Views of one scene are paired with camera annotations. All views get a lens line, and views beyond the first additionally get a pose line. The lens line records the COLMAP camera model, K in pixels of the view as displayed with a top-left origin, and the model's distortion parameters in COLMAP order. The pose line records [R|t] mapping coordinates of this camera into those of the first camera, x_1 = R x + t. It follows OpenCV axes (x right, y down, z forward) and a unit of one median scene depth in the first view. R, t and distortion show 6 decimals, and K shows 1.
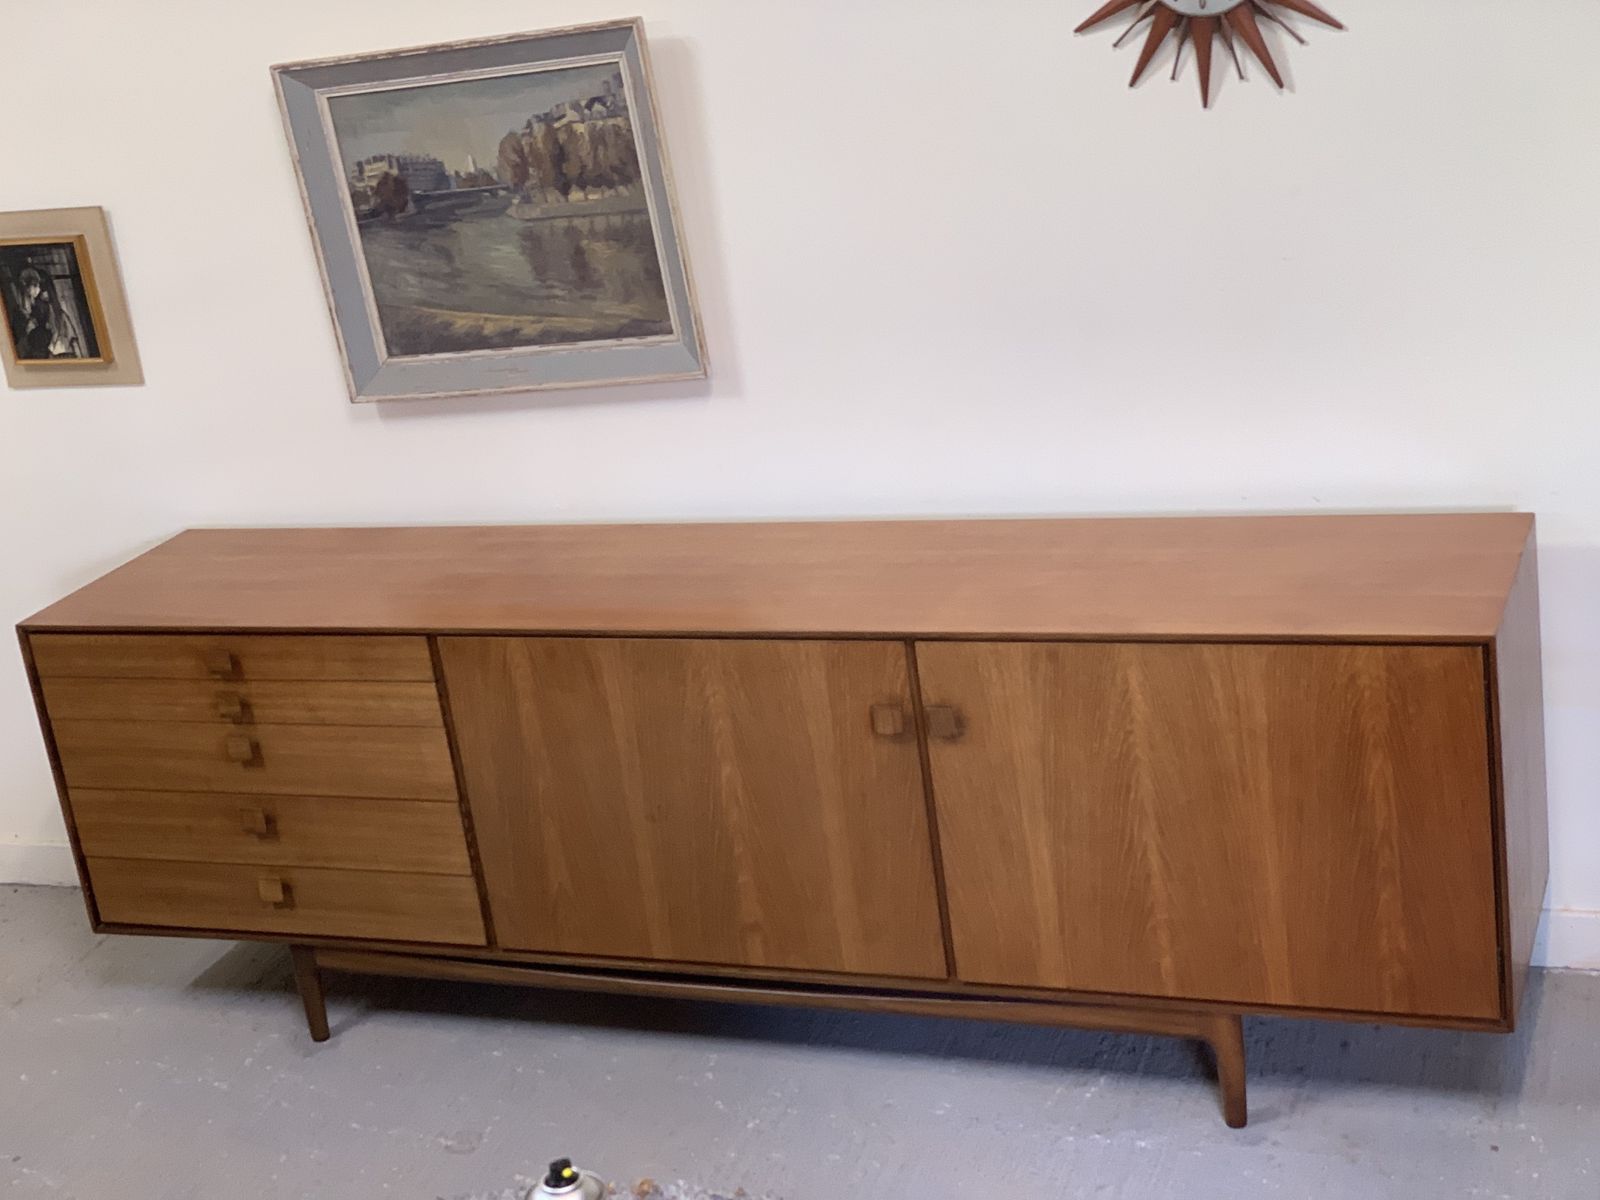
lens RADIAL K [[2359.9, 0, 780.6], [0, 2359.9, 604.2], [0, 0, 1]] dist [0.067829, 0.000000]
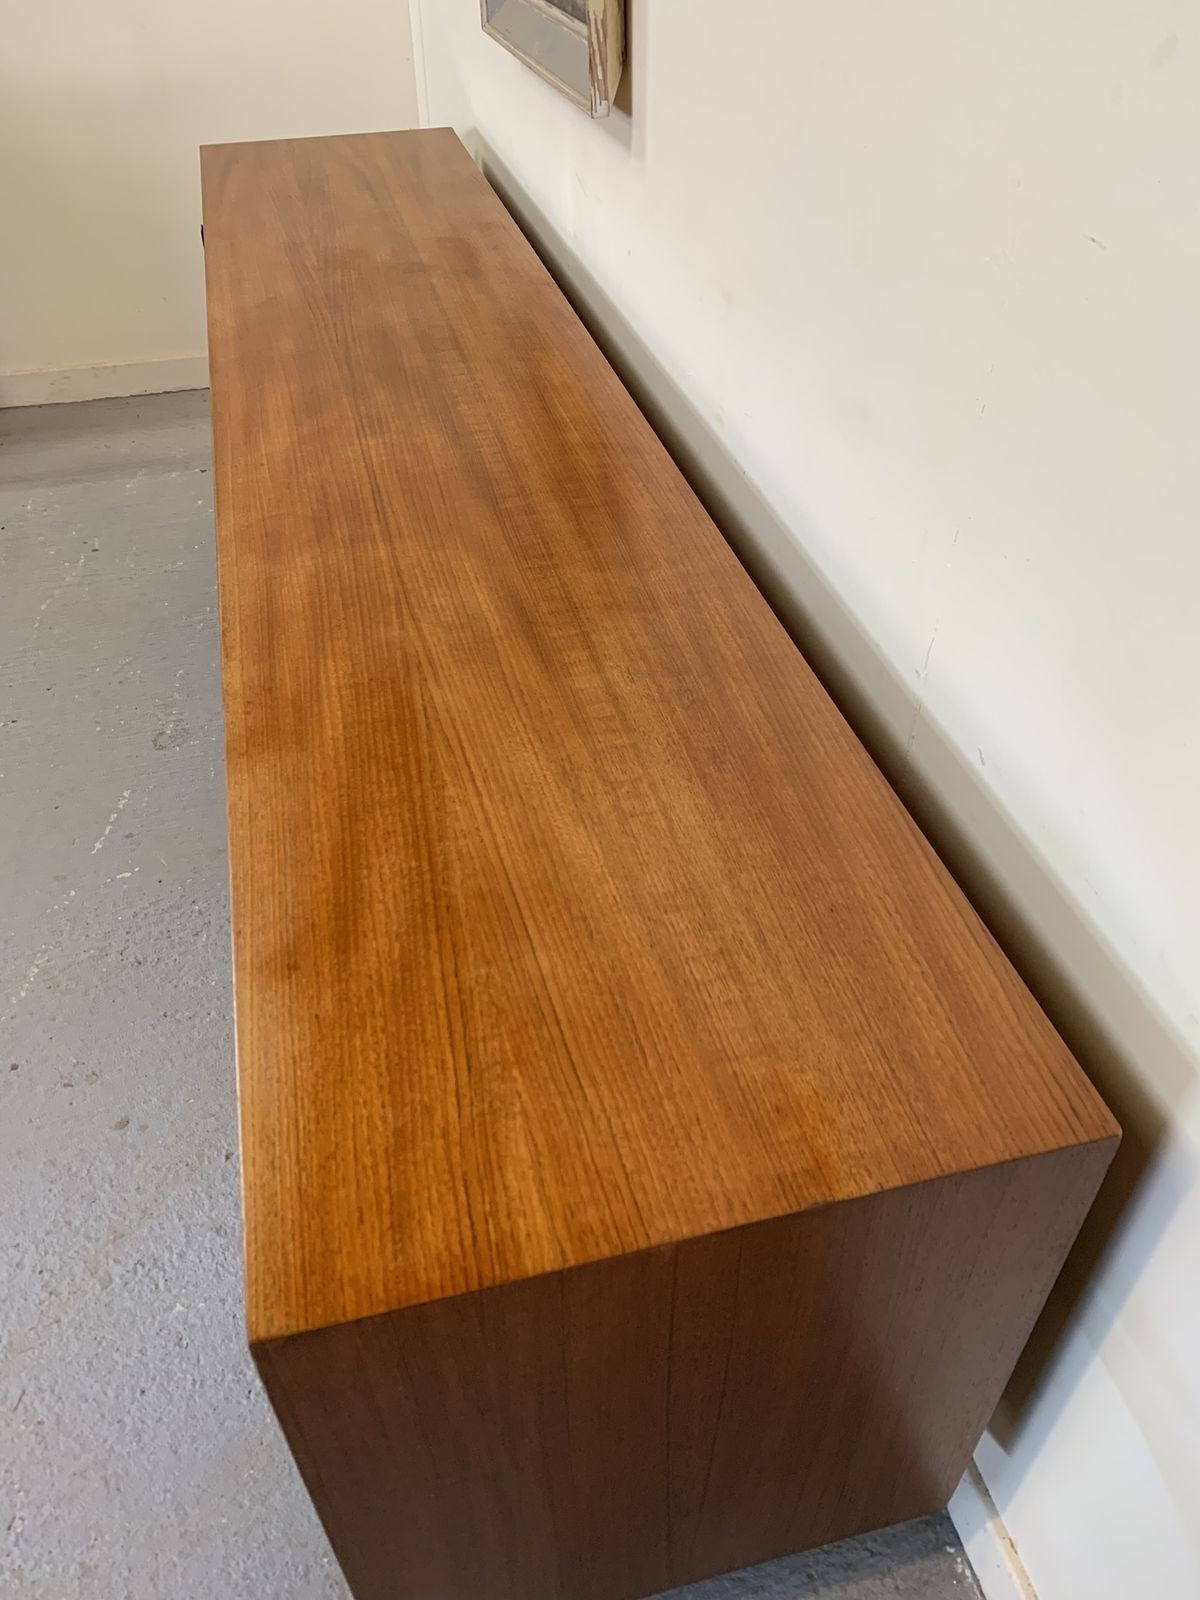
lens RADIAL K [[1215.2, 0, 582.8], [0, 1215.2, 792.3], [0, 0, 1]] dist [0.051534, -0.064906]
pose [[0.581752, 0.628058, -0.516825, 0.306152], [-0.331318, 0.763292, 0.554629, -0.150641], [0.742827, -0.151423, 0.652134, 0.742479]]
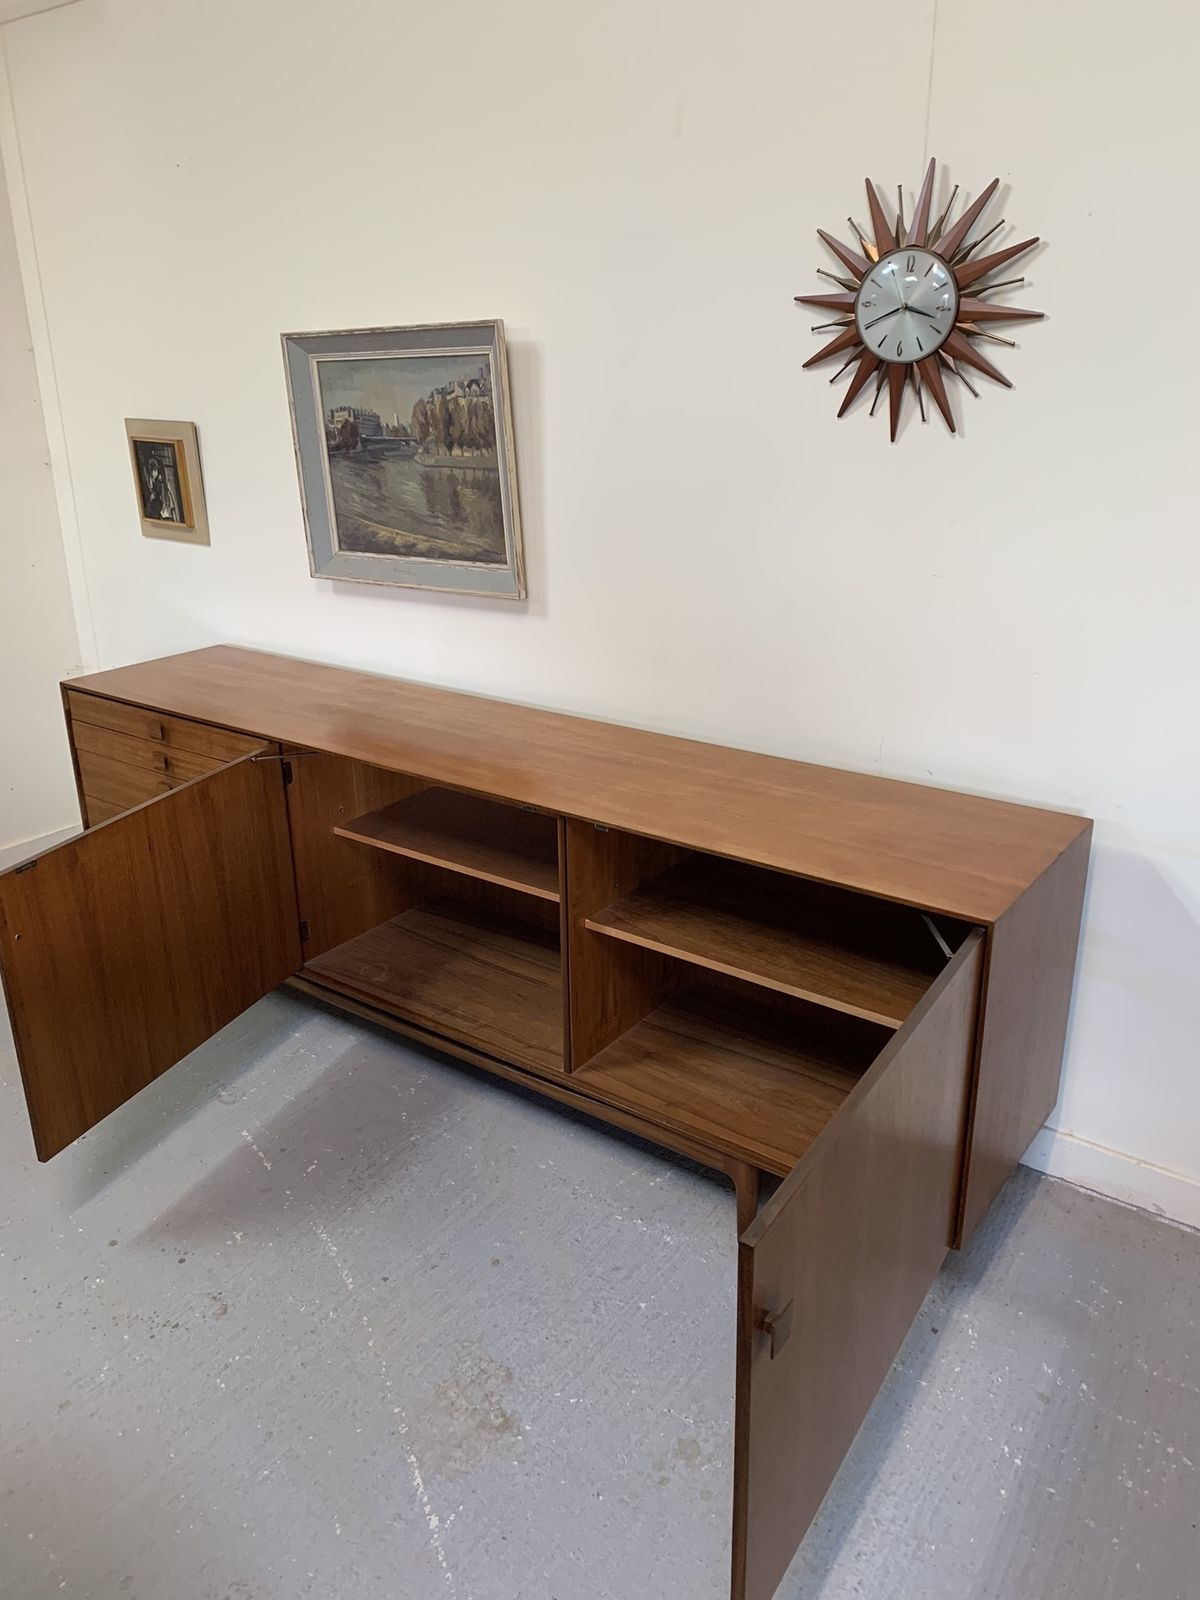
lens RADIAL K [[1215.2, 0, 590.5], [0, 1215.2, 795.8], [0, 0, 1]] dist [0.051534, -0.064906]
pose [[0.960553, 0.203963, -0.189043, 0.172668], [-0.196659, 0.978824, 0.056825, -0.032646], [0.196630, -0.017407, 0.980323, 0.321051]]
